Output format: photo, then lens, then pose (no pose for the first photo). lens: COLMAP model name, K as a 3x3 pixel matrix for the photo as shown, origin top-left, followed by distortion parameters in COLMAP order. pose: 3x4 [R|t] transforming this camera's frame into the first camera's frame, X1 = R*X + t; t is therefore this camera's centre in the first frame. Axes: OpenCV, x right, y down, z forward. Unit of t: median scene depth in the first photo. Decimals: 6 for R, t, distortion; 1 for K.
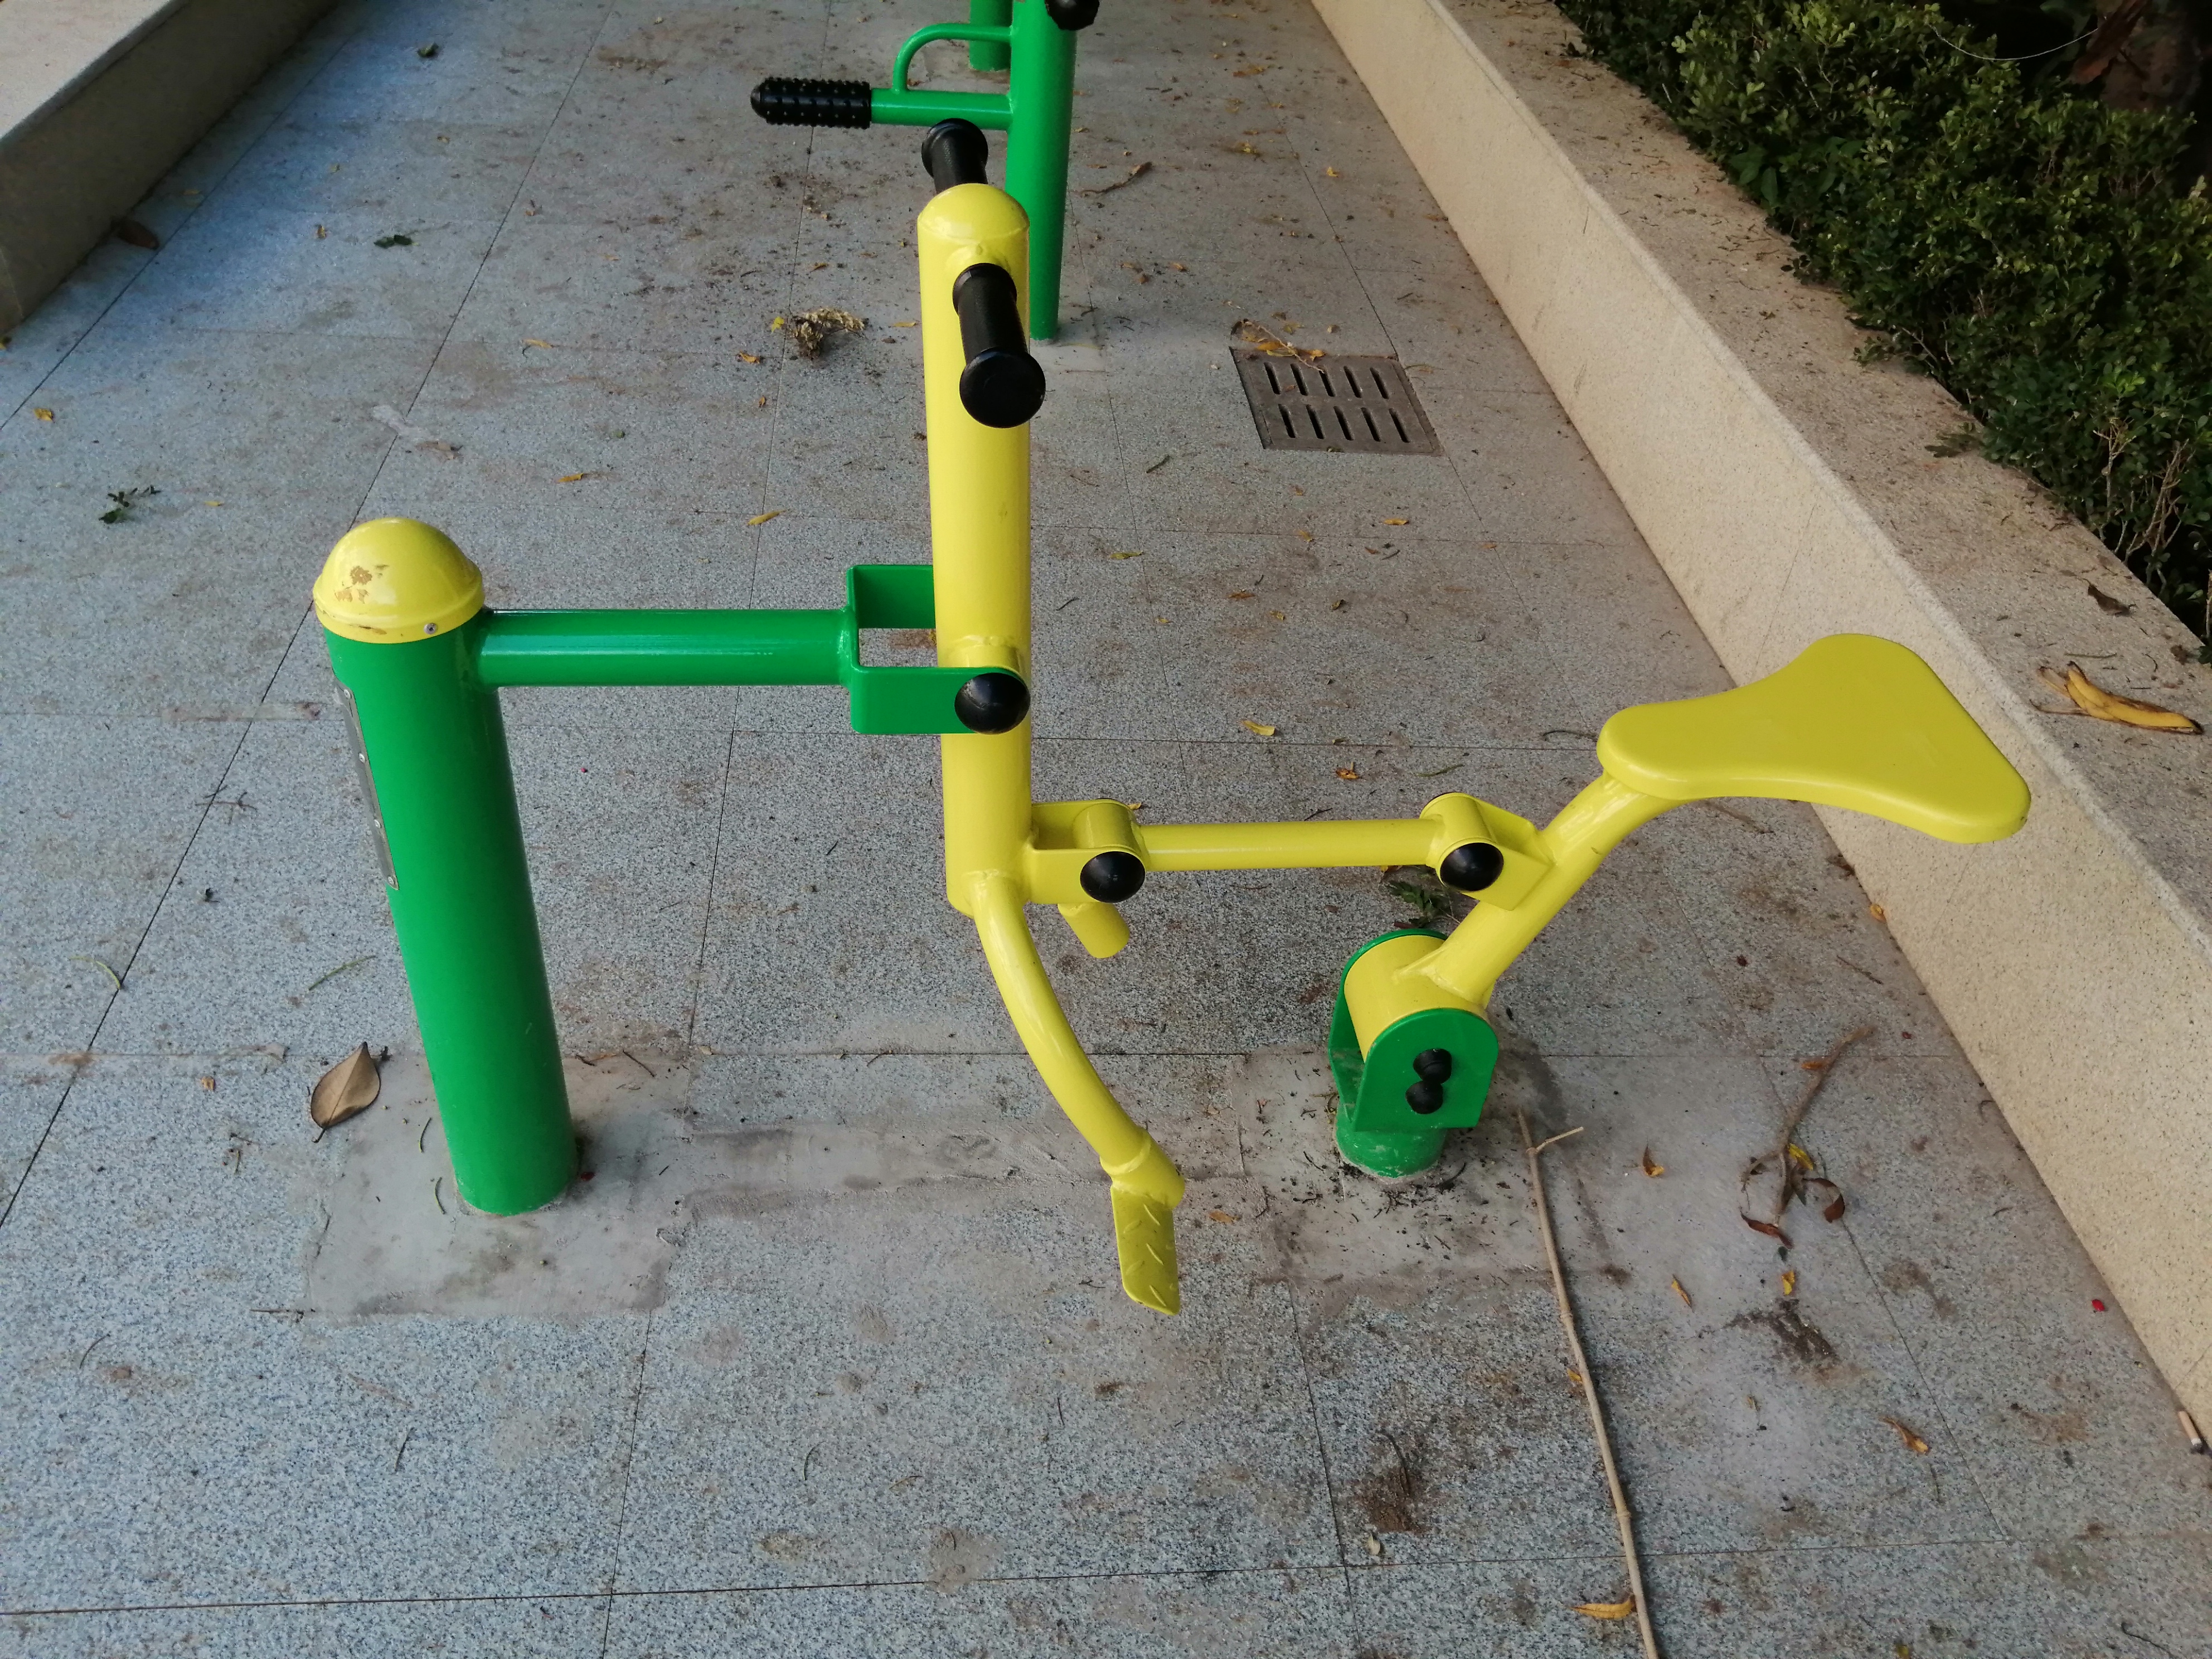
lens RADIAL K [[1769.5, 0, 1106.0], [0, 1769.5, 829.5], [0, 0, 1]] dist [0.051086, -0.127633]
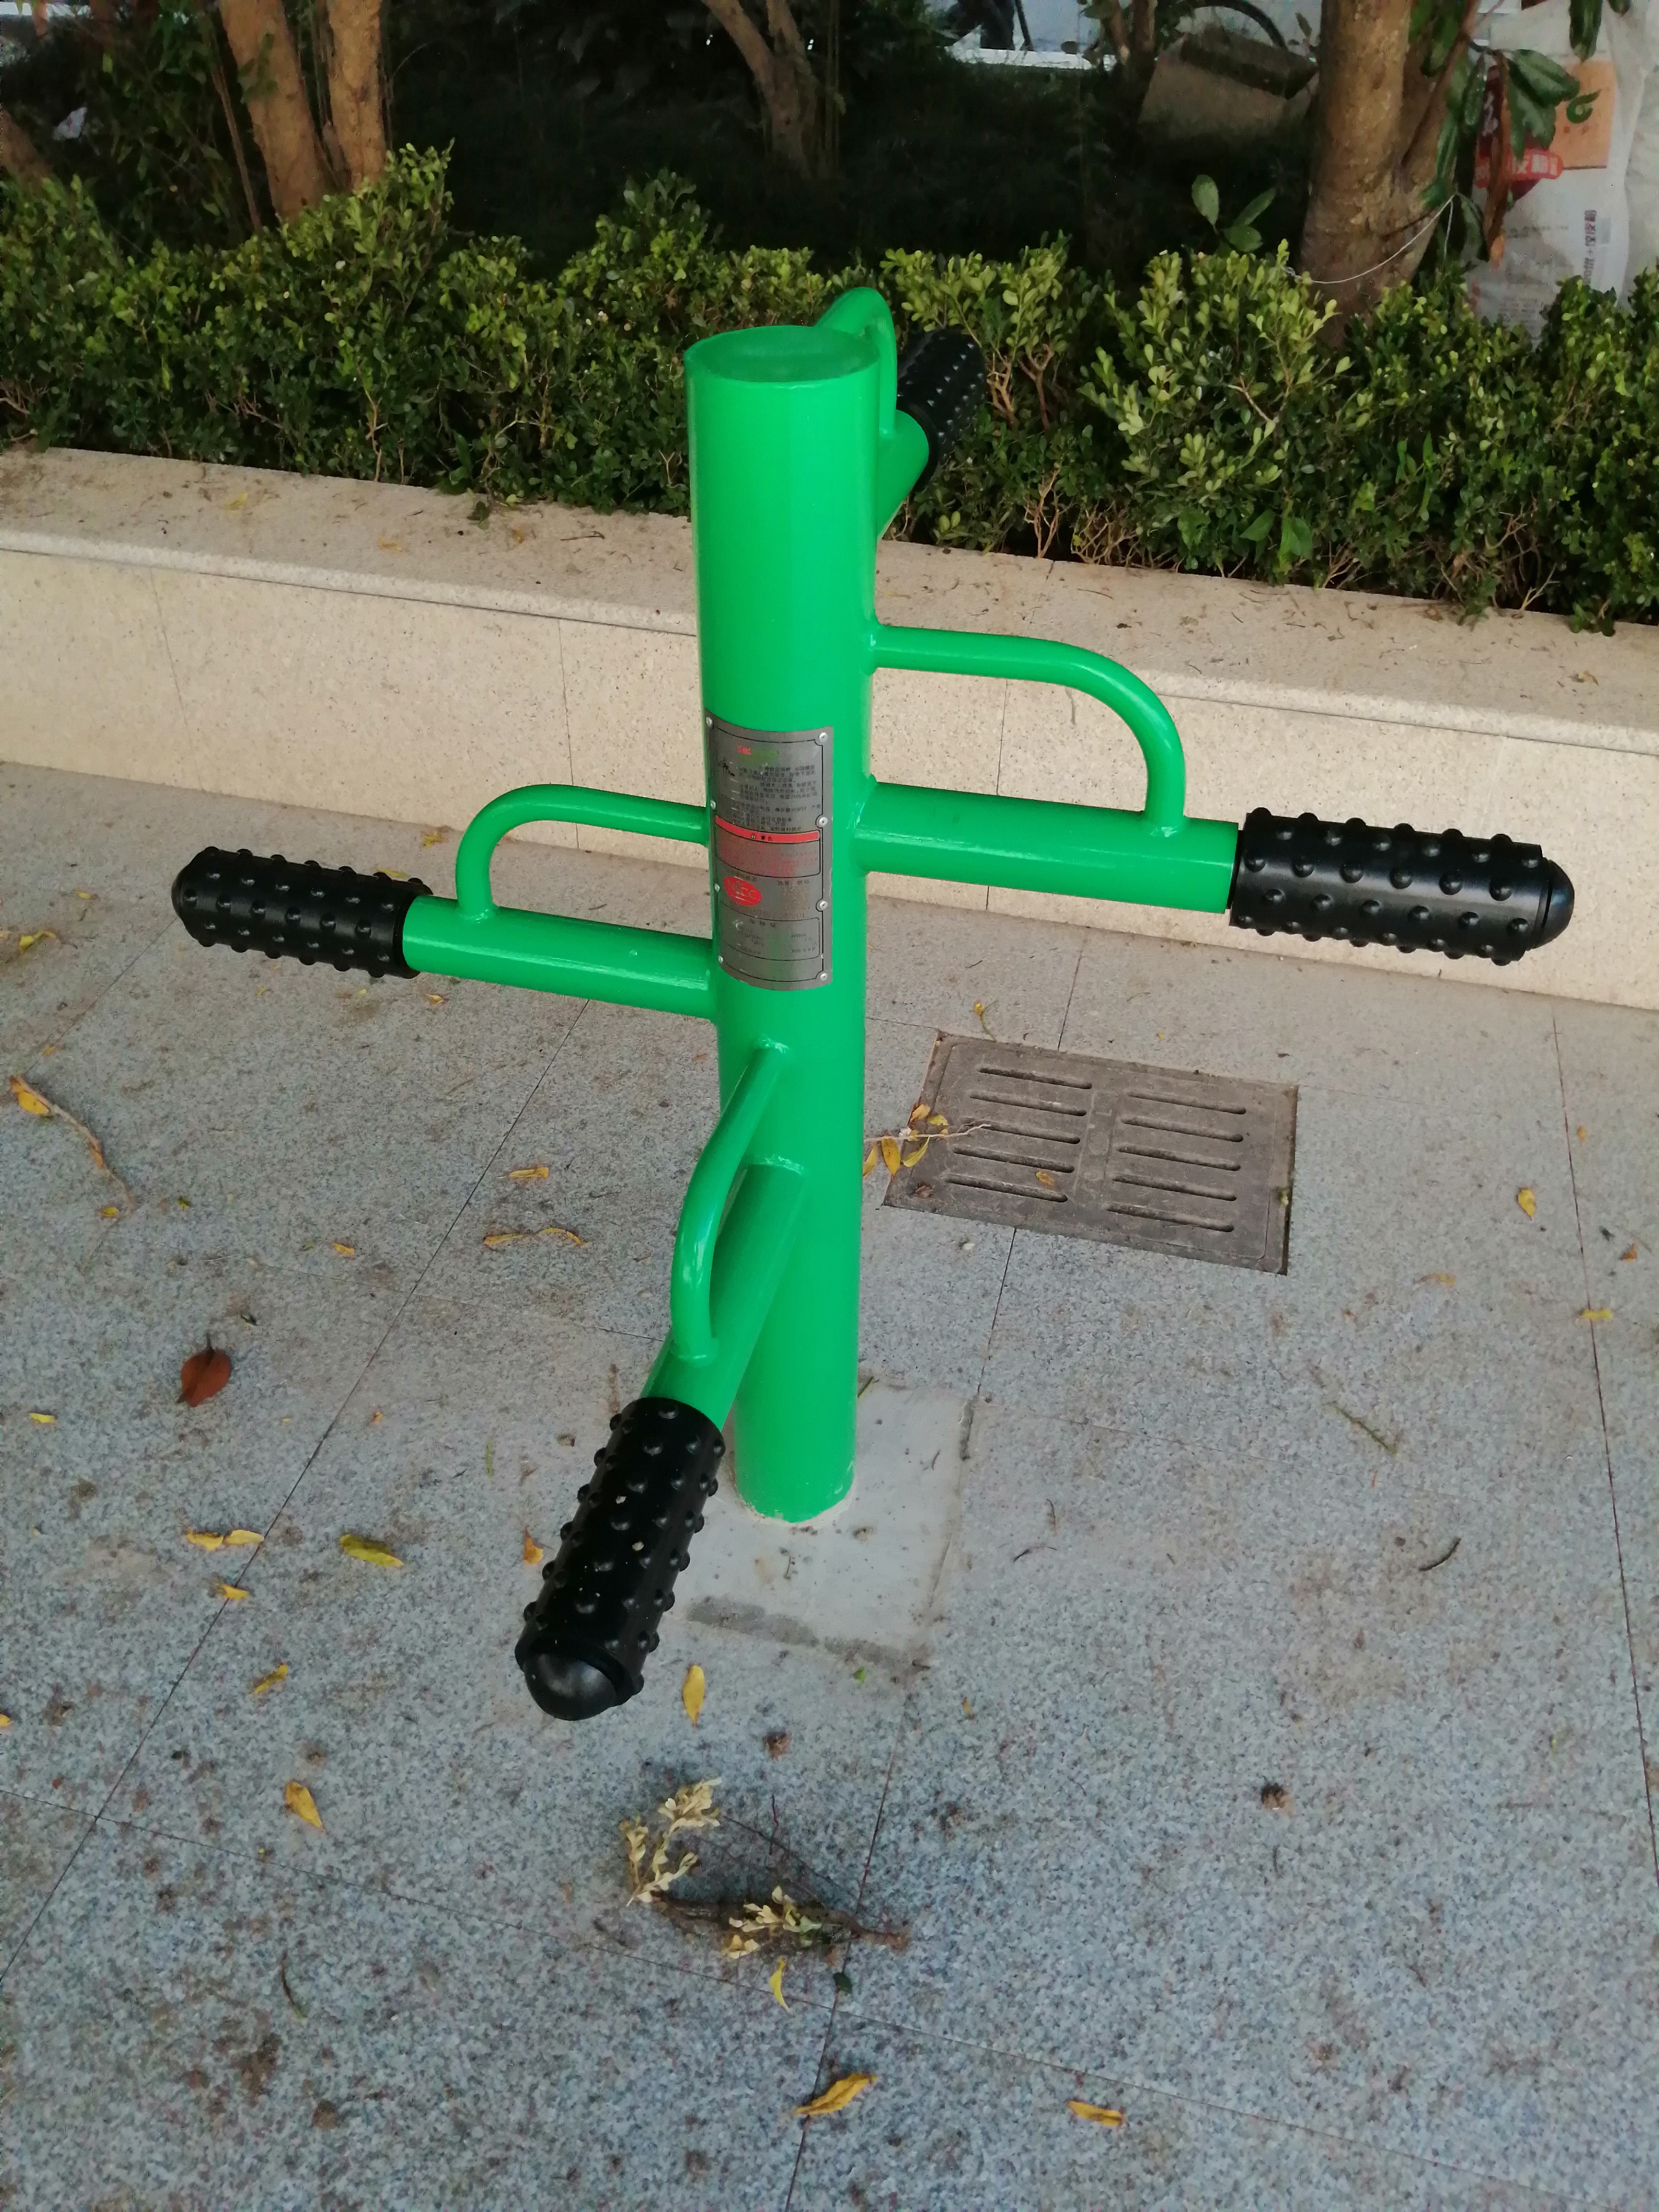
lens RADIAL K [[1769.5, 0, 828.0], [0, 1769.5, 1122.8], [0, 0, 1]] dist [0.051086, -0.127633]
pose [[0.322474, -0.662648, 0.675950, -0.298943], [0.599298, 0.695675, 0.396080, -0.524719], [-0.732703, 0.277370, 0.621460, 0.658505]]
